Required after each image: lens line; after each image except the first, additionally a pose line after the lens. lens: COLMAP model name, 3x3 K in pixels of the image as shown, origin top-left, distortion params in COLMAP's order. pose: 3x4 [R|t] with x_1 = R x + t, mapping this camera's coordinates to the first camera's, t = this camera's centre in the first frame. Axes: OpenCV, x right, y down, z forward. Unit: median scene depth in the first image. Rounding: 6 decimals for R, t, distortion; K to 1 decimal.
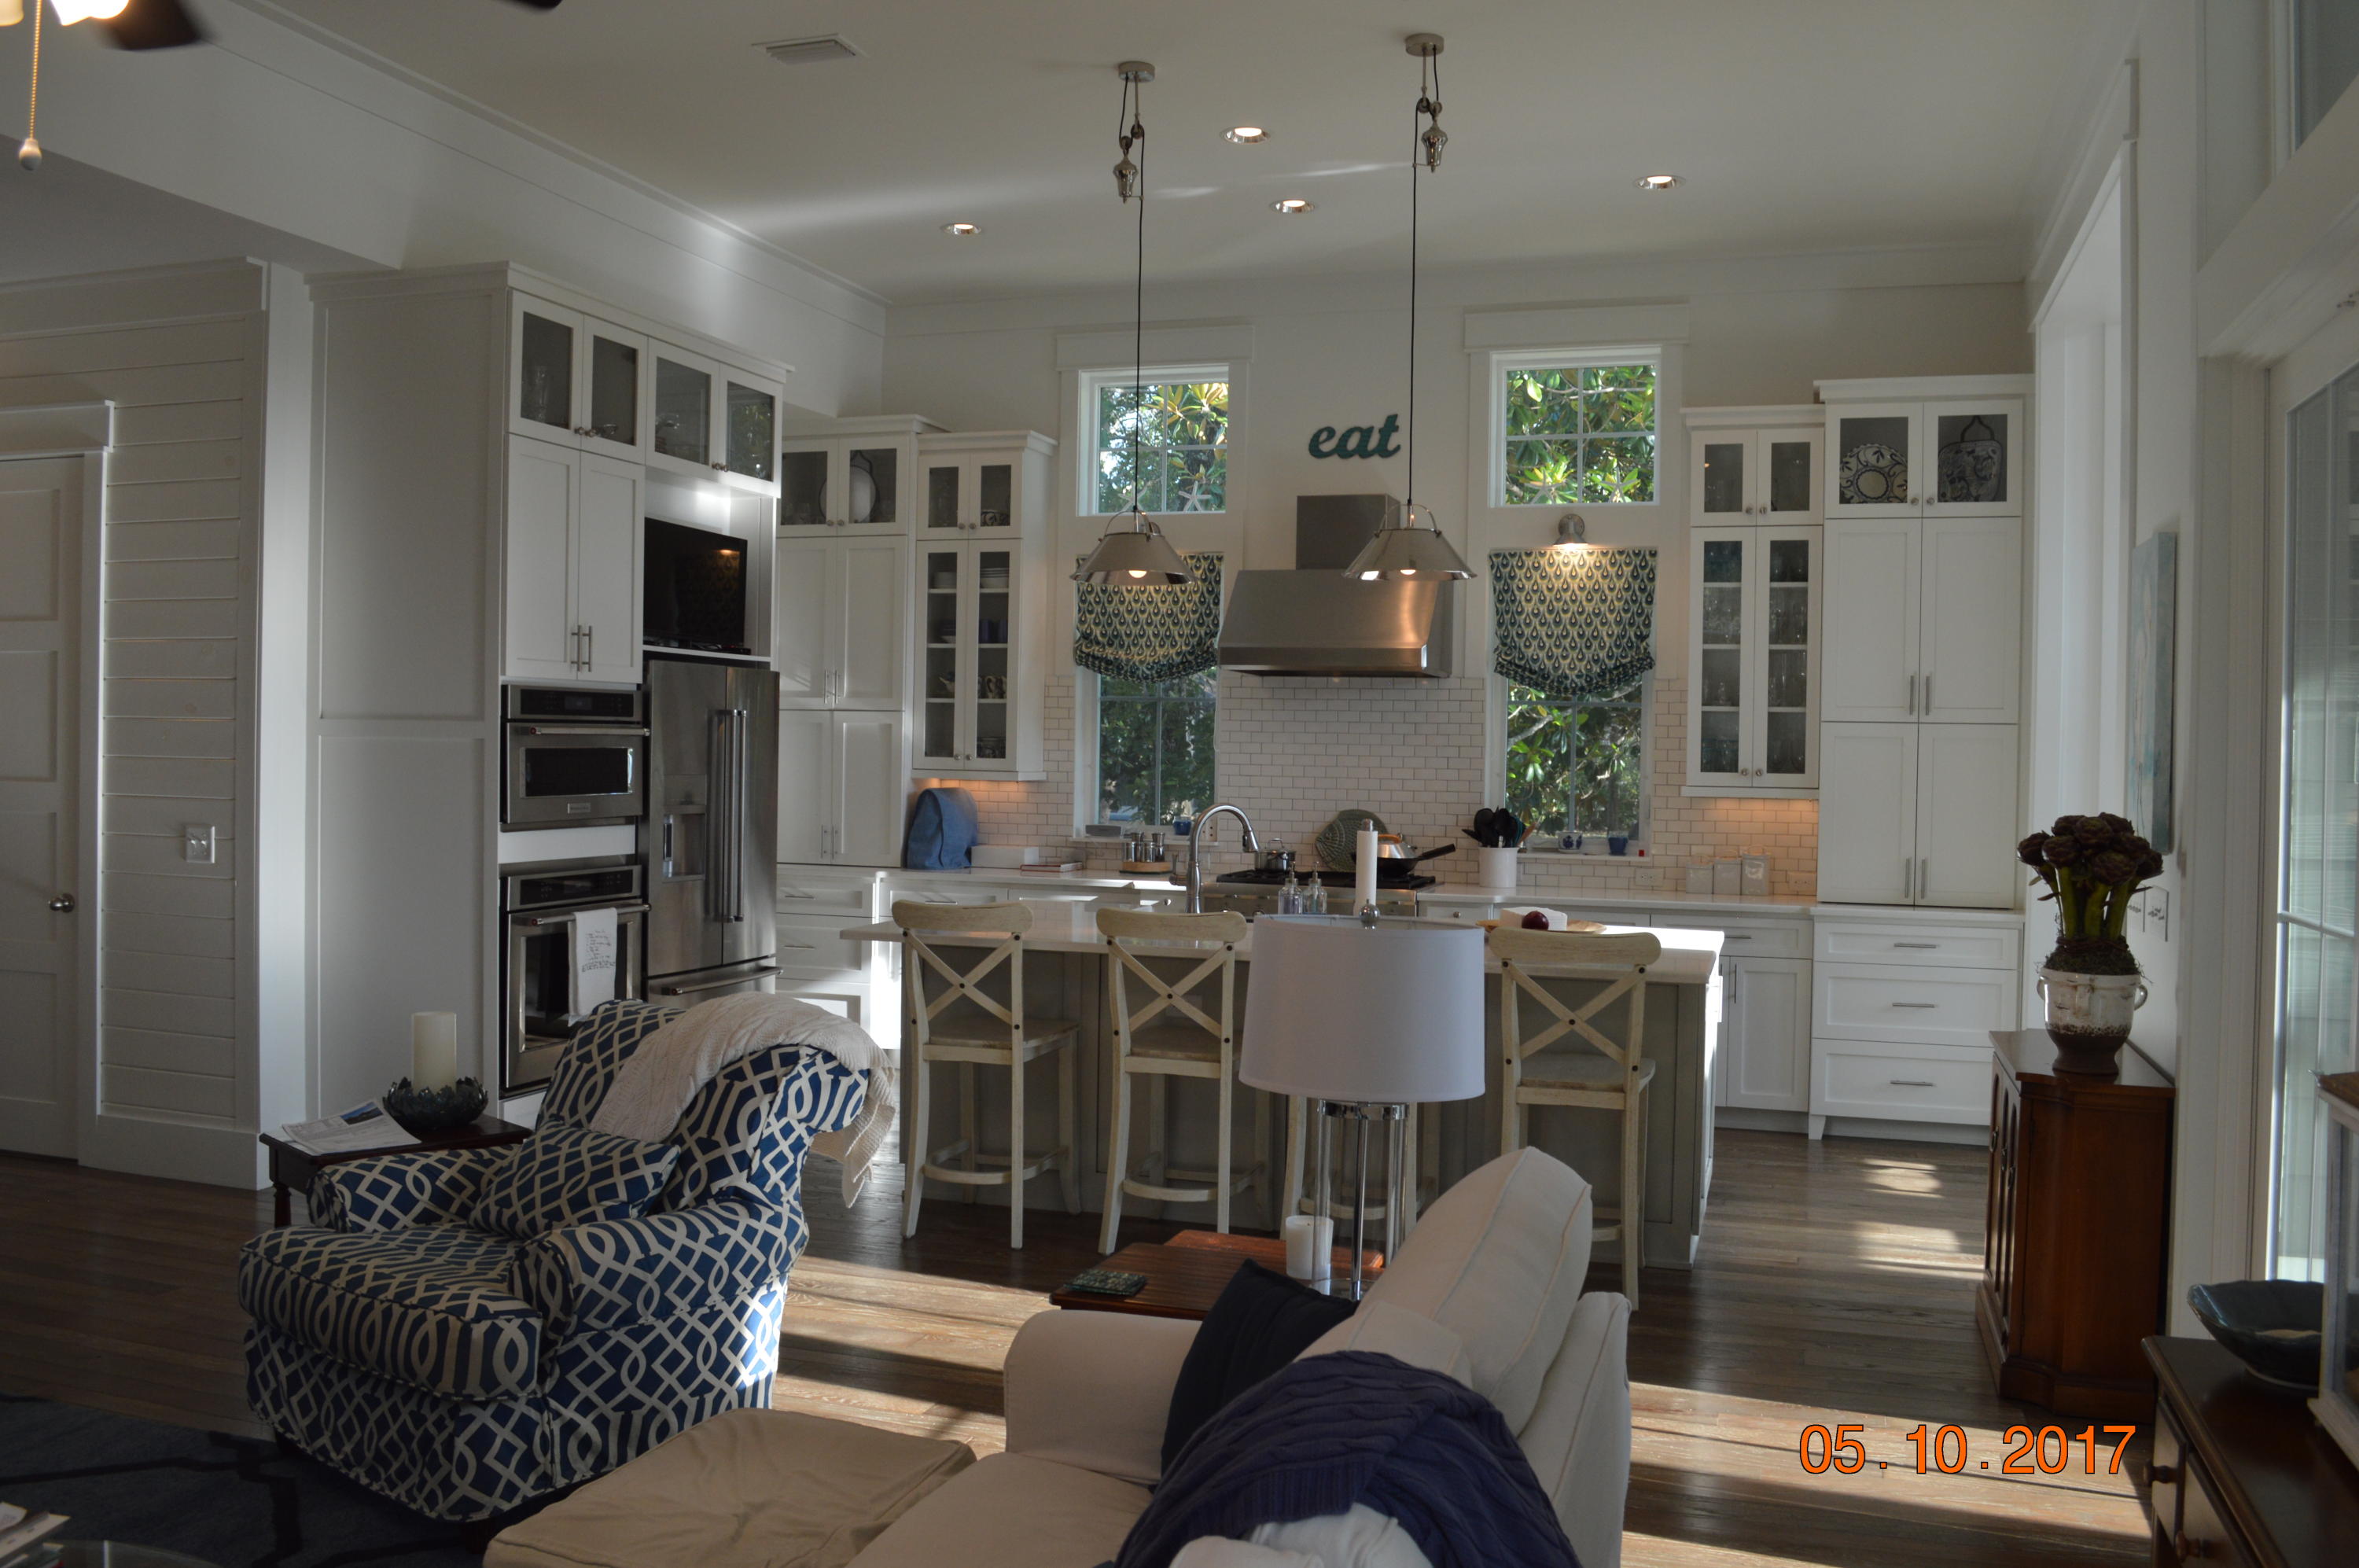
lens RADIAL K [[1915.5, 0, 1168.9], [0, 1915.5, 781.0], [0, 0, 1]] dist [-0.077200, 0.010037]
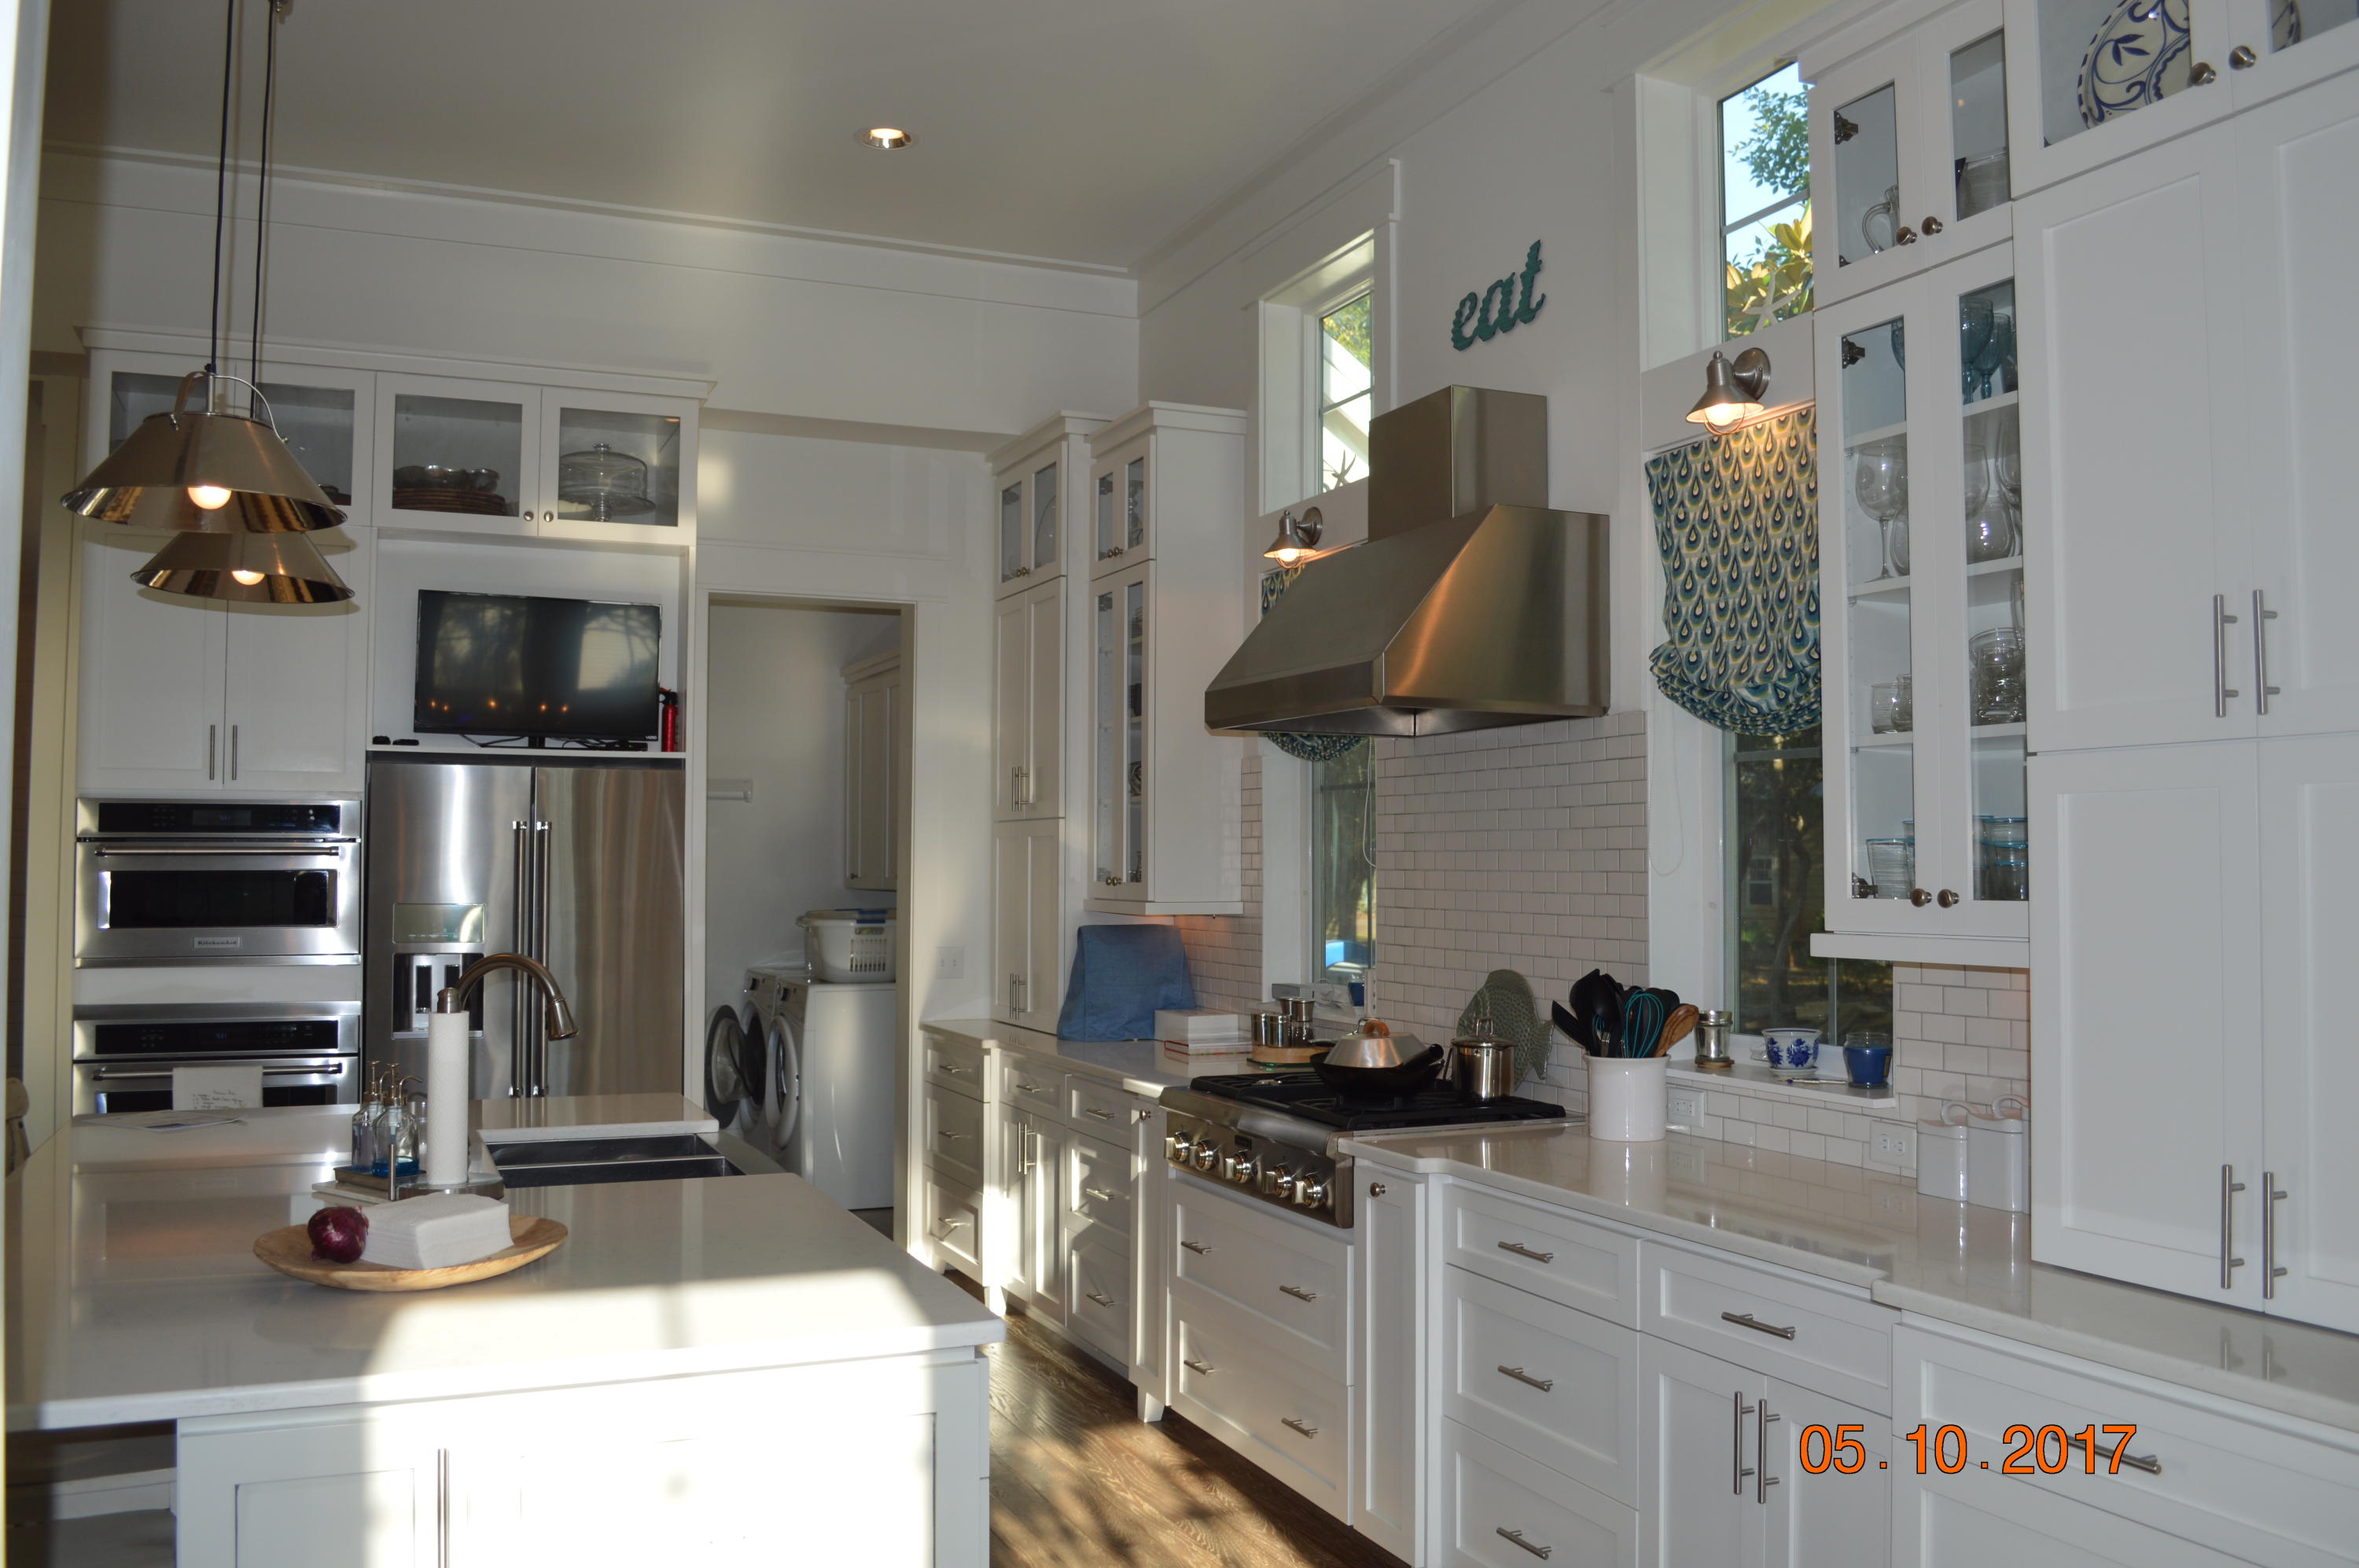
lens RADIAL K [[1915.5, 0, 1184.4], [0, 1915.5, 786.4], [0, 0, 1]] dist [-0.077200, 0.010037]
pose [[0.672635, -0.046863, -0.738489, 0.458736], [-0.003913, 0.997753, -0.066880, -0.000473], [0.739964, 0.047875, 0.670940, 0.590219]]
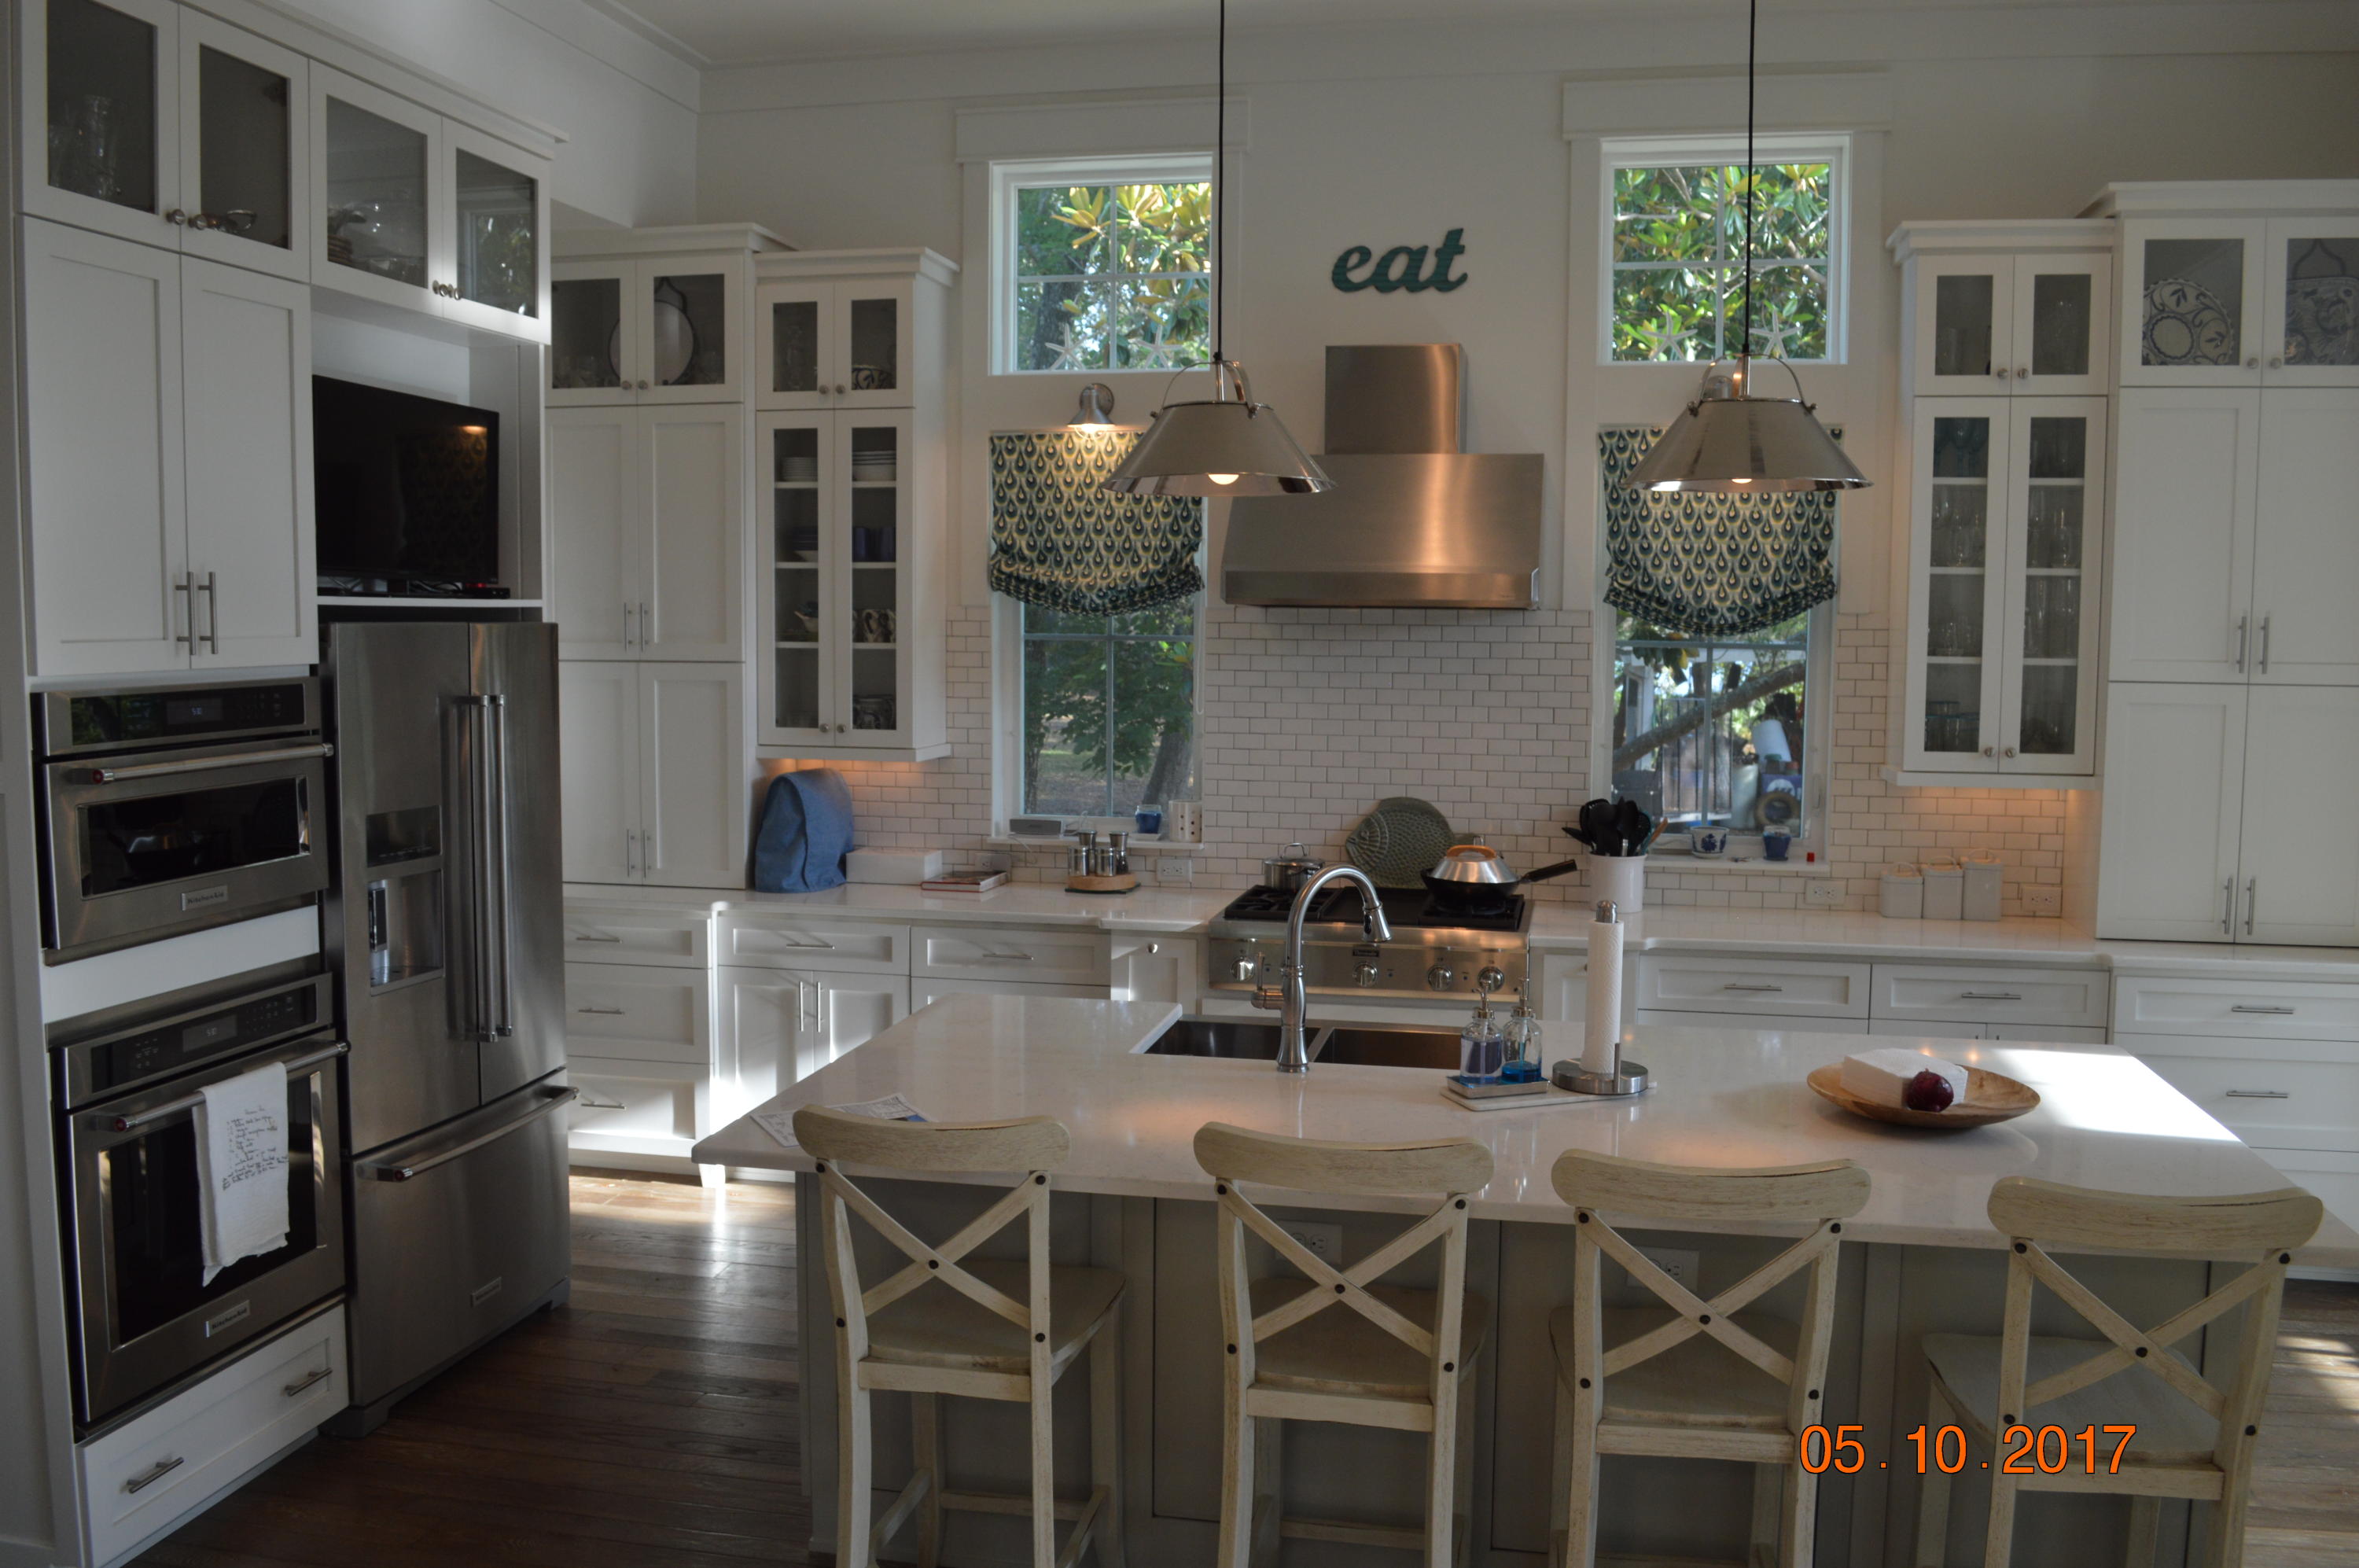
lens RADIAL K [[1915.5, 0, 1179.1], [0, 1915.5, 785.2], [0, 0, 1]] dist [-0.077200, 0.010037]
pose [[0.993421, -0.019904, 0.112779, -0.066512], [0.011759, 0.997304, 0.072432, -0.043334], [-0.113917, -0.070629, 0.990977, 0.325281]]
